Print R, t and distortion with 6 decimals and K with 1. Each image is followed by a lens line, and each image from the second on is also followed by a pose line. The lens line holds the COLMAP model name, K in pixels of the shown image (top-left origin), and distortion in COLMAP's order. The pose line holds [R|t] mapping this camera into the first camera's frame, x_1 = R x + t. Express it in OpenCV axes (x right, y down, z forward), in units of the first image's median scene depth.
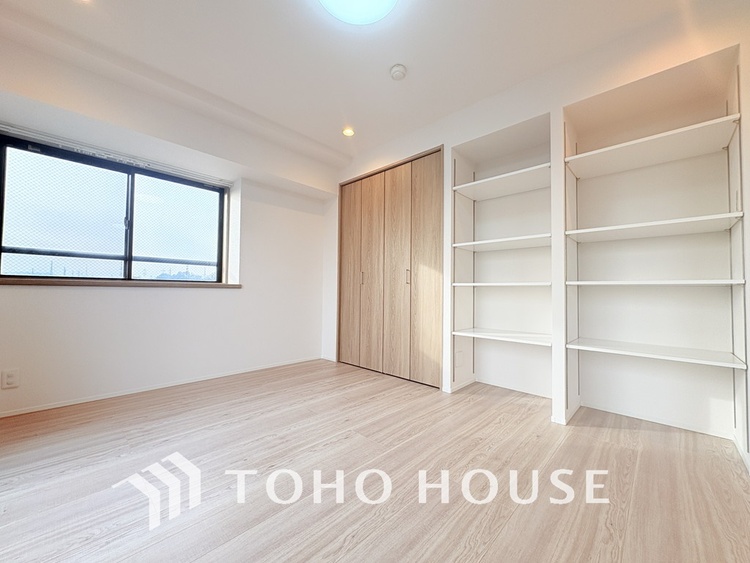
lens RADIAL K [[298.5, 0, 375.1], [0, 298.5, 284.7], [0, 0, 1]] dist [-0.003317, -0.000145]
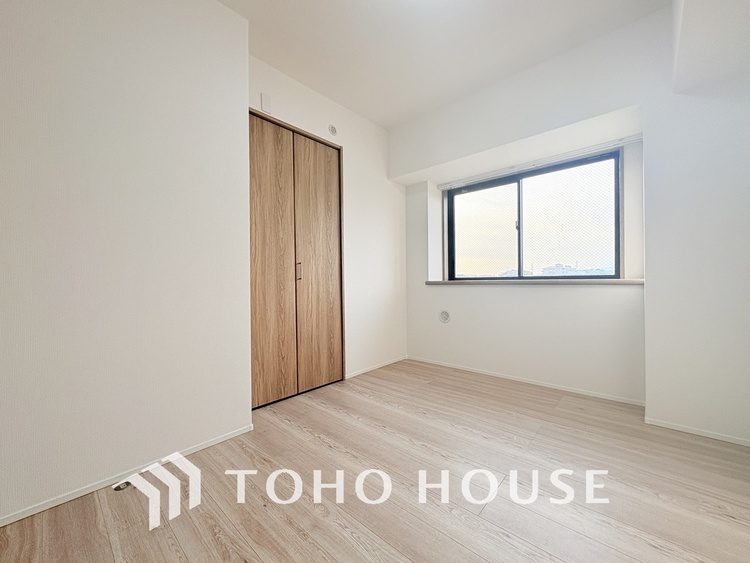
lens RADIAL K [[298.5, 0, 378.1], [0, 298.5, 278.3], [0, 0, 1]] dist [-0.003317, -0.000145]
pose [[0.038131, -0.013302, -0.999184, 0.242101], [0.044251, 0.998953, -0.011610, -0.027482], [0.998292, -0.043772, 0.038680, 0.429008]]
